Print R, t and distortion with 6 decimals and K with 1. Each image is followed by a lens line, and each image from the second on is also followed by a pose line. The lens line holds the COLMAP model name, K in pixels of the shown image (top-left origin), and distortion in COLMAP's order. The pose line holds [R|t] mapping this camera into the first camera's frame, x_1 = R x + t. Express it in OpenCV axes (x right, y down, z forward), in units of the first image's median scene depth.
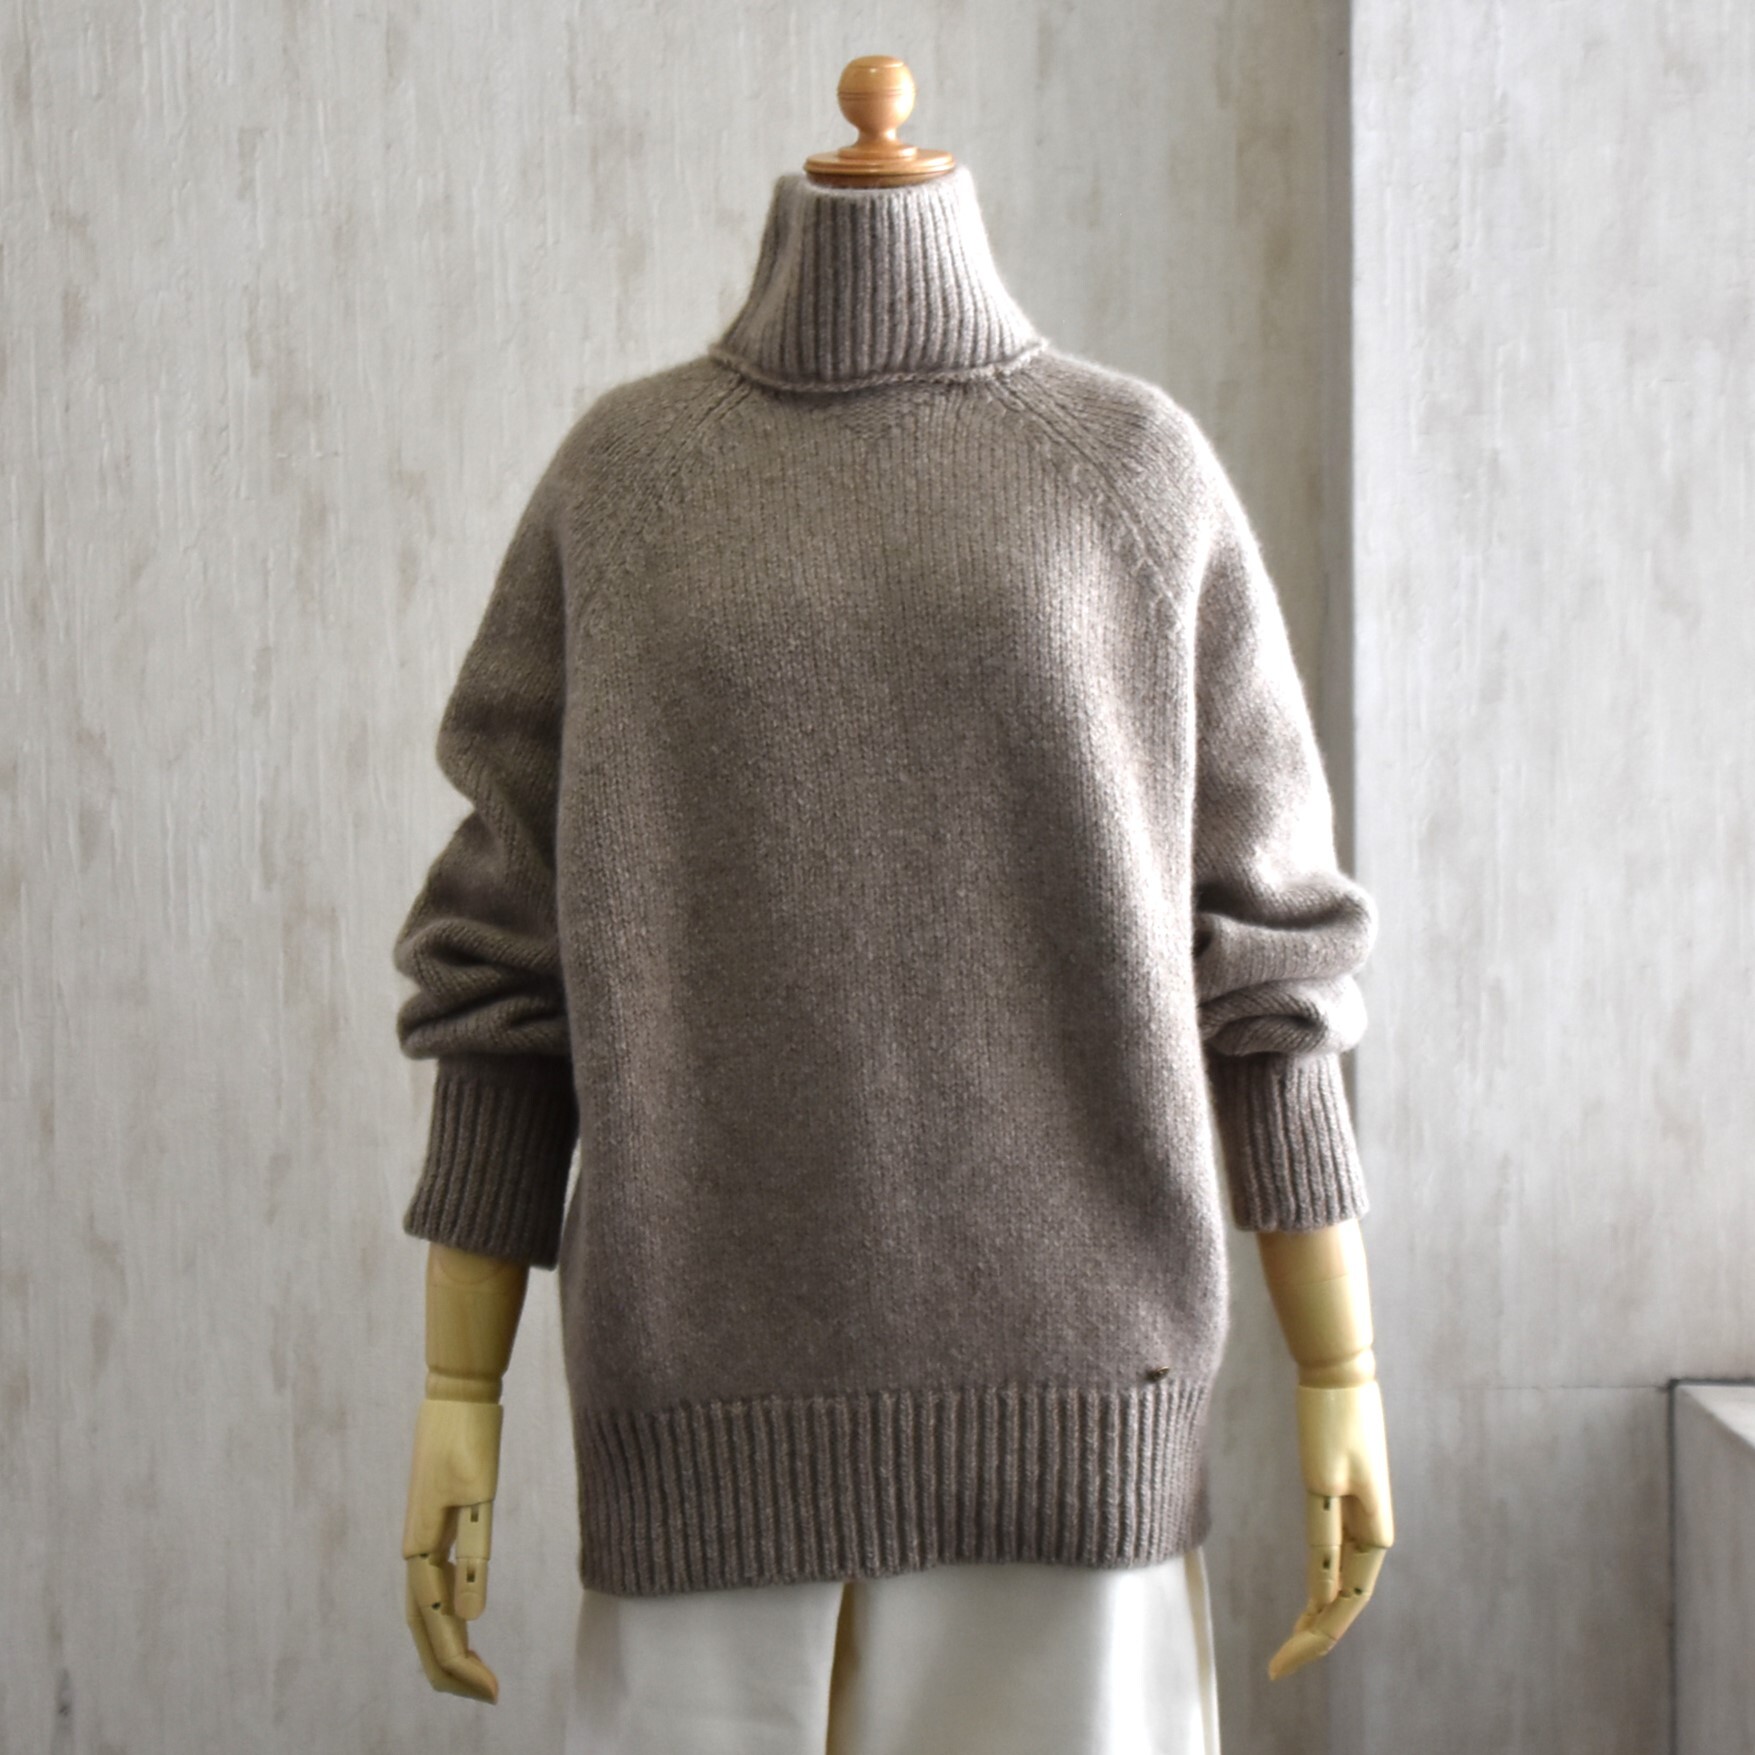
lens RADIAL K [[3578.4, 0, 937.3], [0, 3578.4, 917.9], [0, 0, 1]] dist [0.062195, 0.225078]
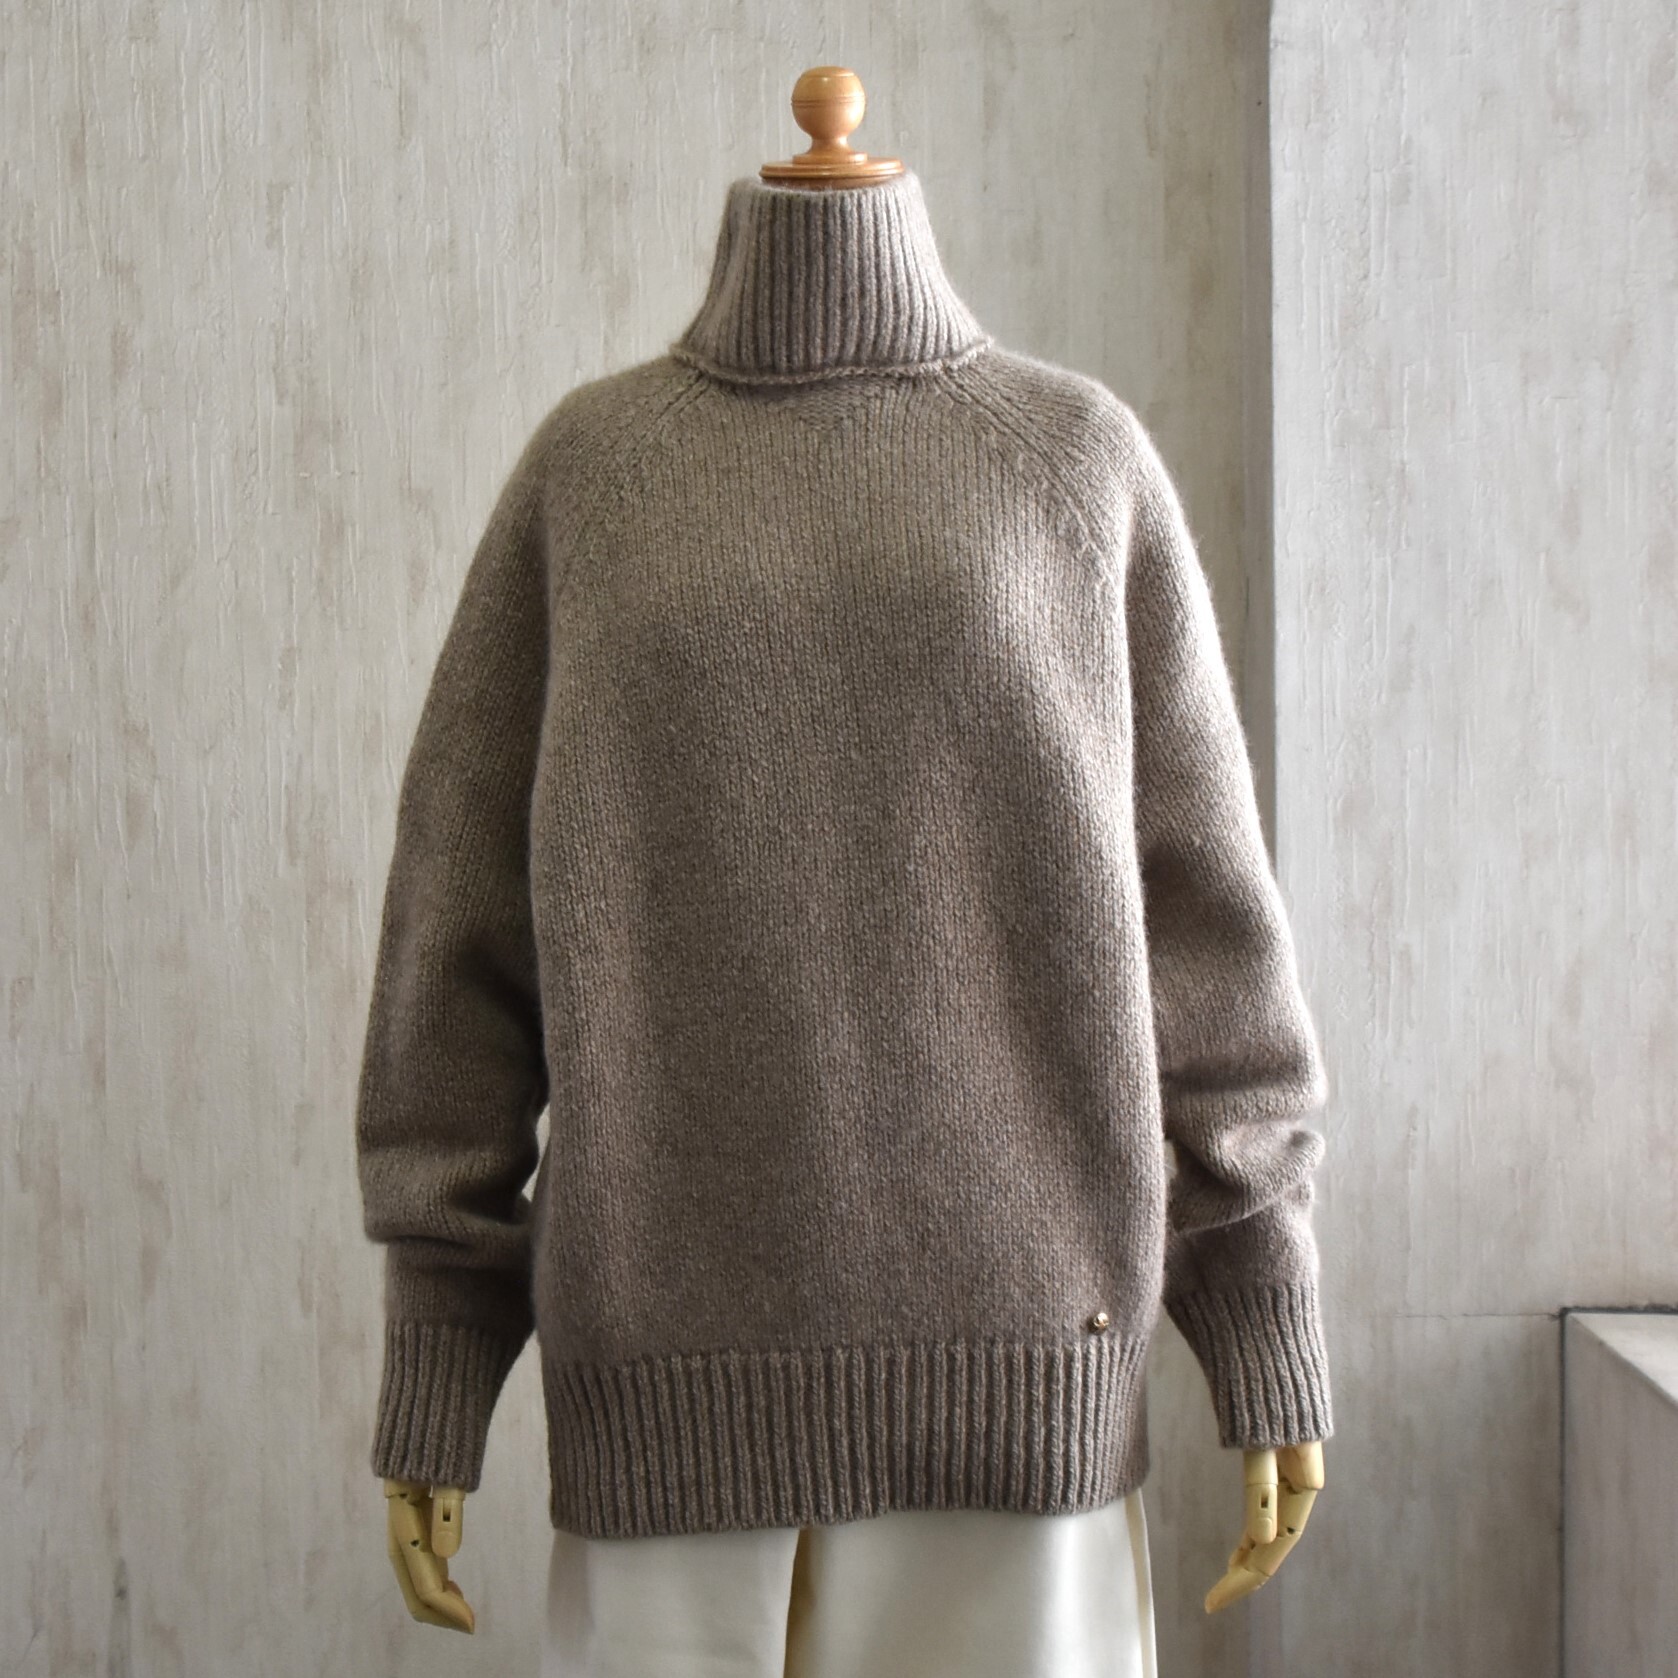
lens RADIAL K [[2815.8, 0, 835.8], [0, 2815.8, 900.0], [0, 0, 1]] dist [-0.054155, 0.124871]
pose [[0.999664, -0.001576, -0.025878, 0.005932], [0.001693, 0.999989, 0.004480, -0.001040], [0.025871, -0.004523, 0.999655, 0.183671]]
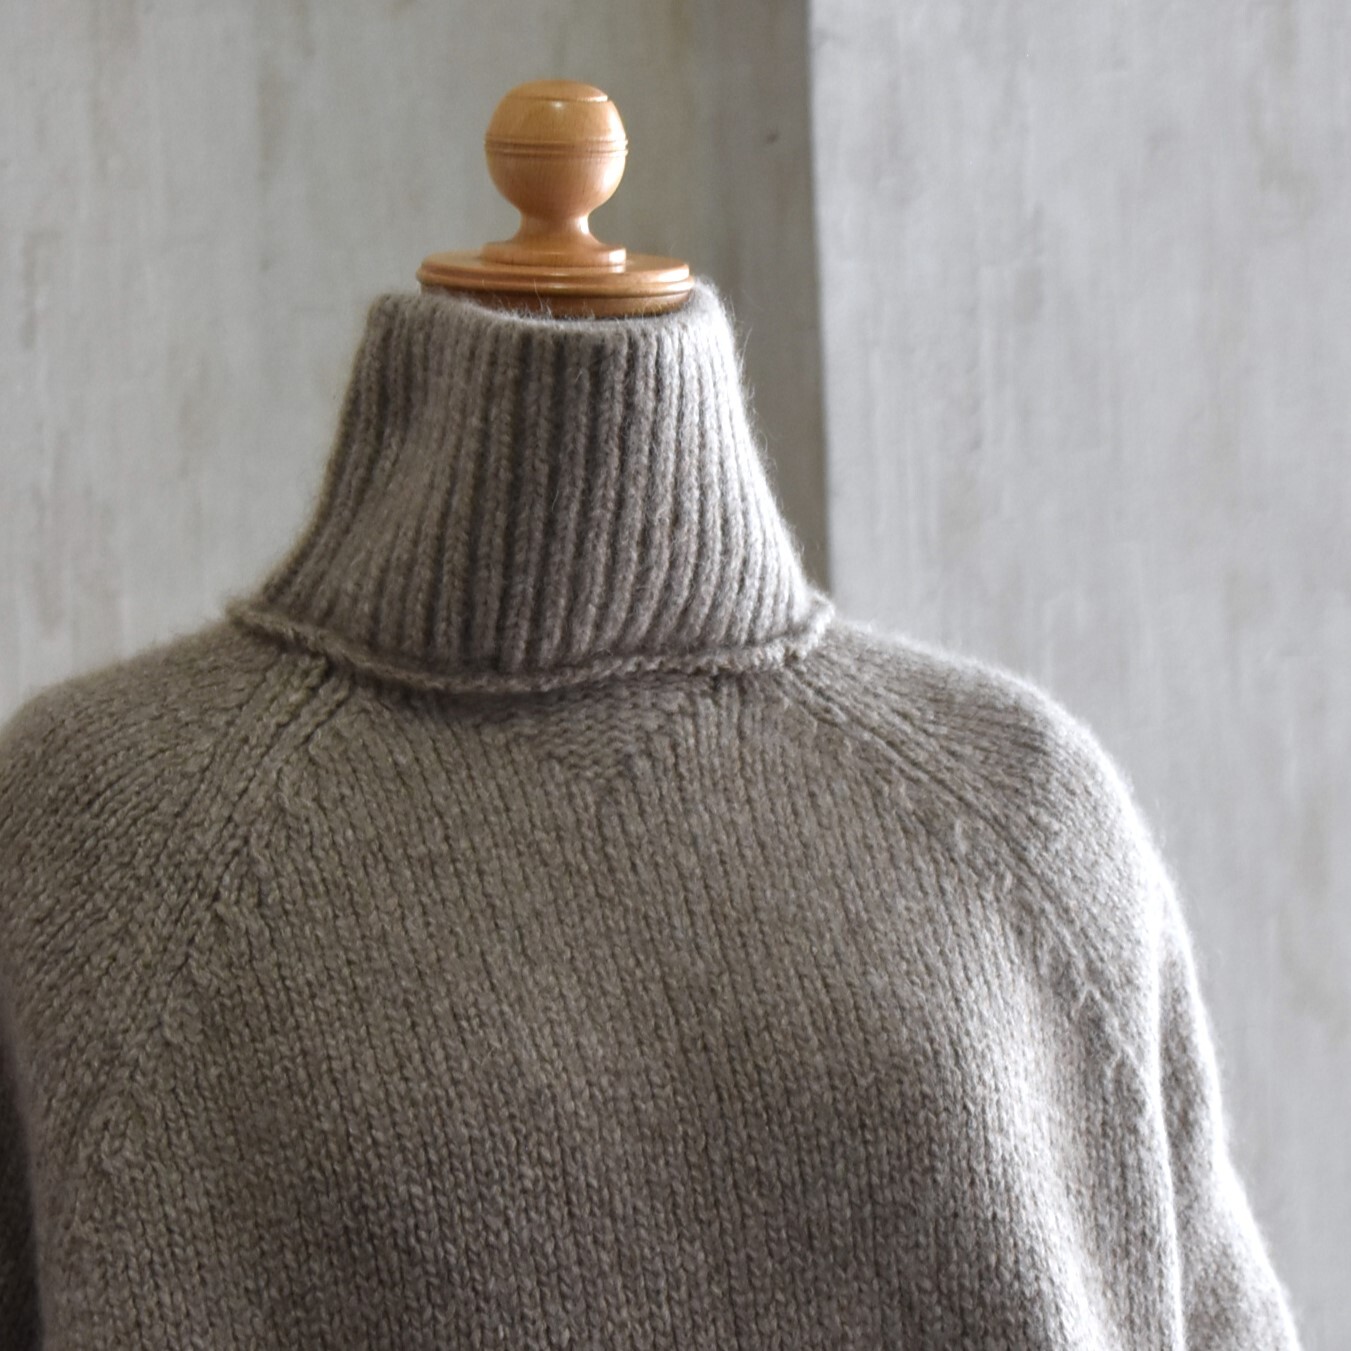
lens RADIAL K [[4650.9, 0, 677.5], [0, 4650.9, 762.8], [0, 0, 1]] dist [0.169110, 0.707389]
pose [[0.937951, -0.012824, 0.346529, -0.247211], [0.053834, 0.992585, -0.108981, -0.059827], [-0.342562, 0.120874, 0.931687, 0.349499]]
